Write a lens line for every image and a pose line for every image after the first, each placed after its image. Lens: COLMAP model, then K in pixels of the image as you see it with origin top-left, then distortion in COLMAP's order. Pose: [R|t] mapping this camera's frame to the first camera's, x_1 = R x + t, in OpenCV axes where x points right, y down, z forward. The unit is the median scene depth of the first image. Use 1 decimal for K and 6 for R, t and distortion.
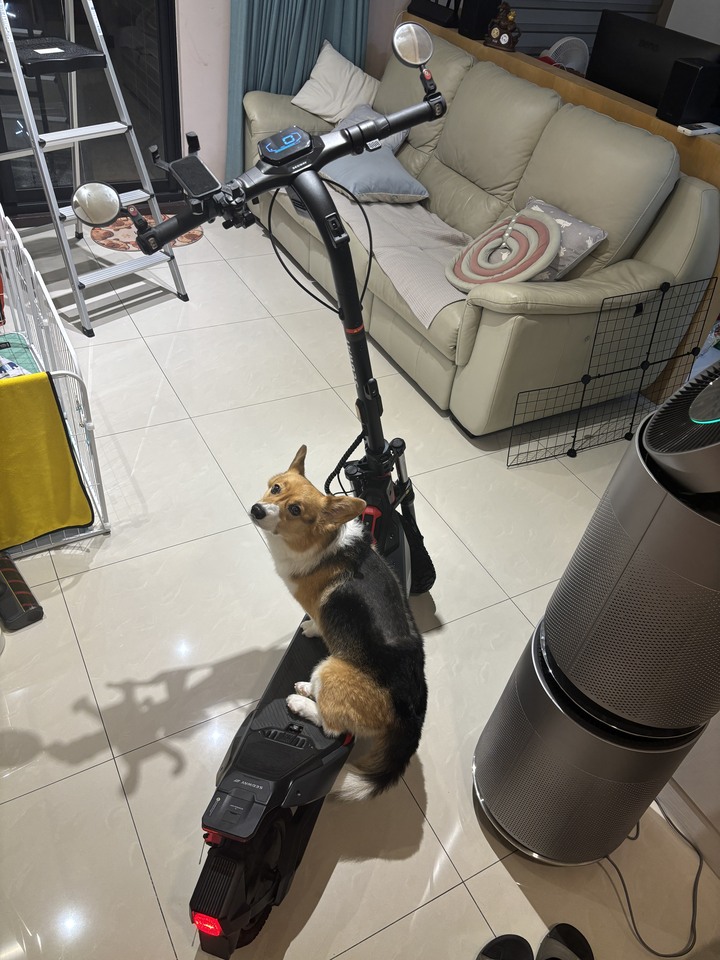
lens RADIAL K [[735.3, 0, 360.0], [0, 735.3, 480.0], [0, 0, 1]] dist [-0.002911, -0.011310]
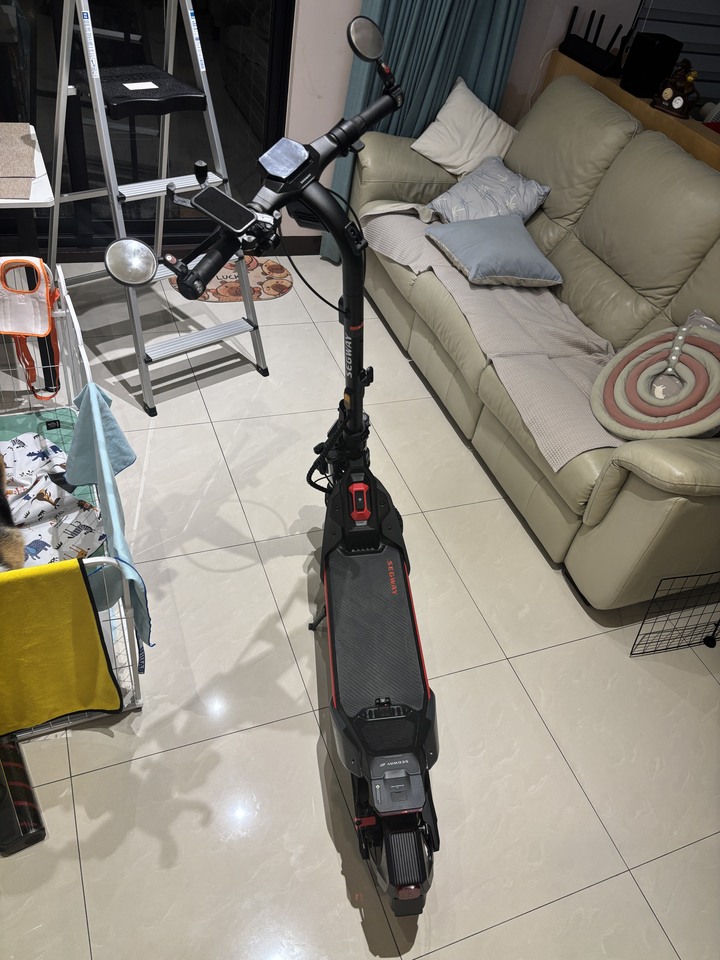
lens RADIAL K [[738.8, 0, 360.0], [0, 738.8, 480.0], [0, 0, 1]] dist [0.008243, -0.014613]
pose [[0.989876, 0.124135, -0.068822, -0.050877], [-0.122964, 0.992189, 0.021020, -0.154696], [0.070894, -0.012345, 0.997407, 0.136575]]
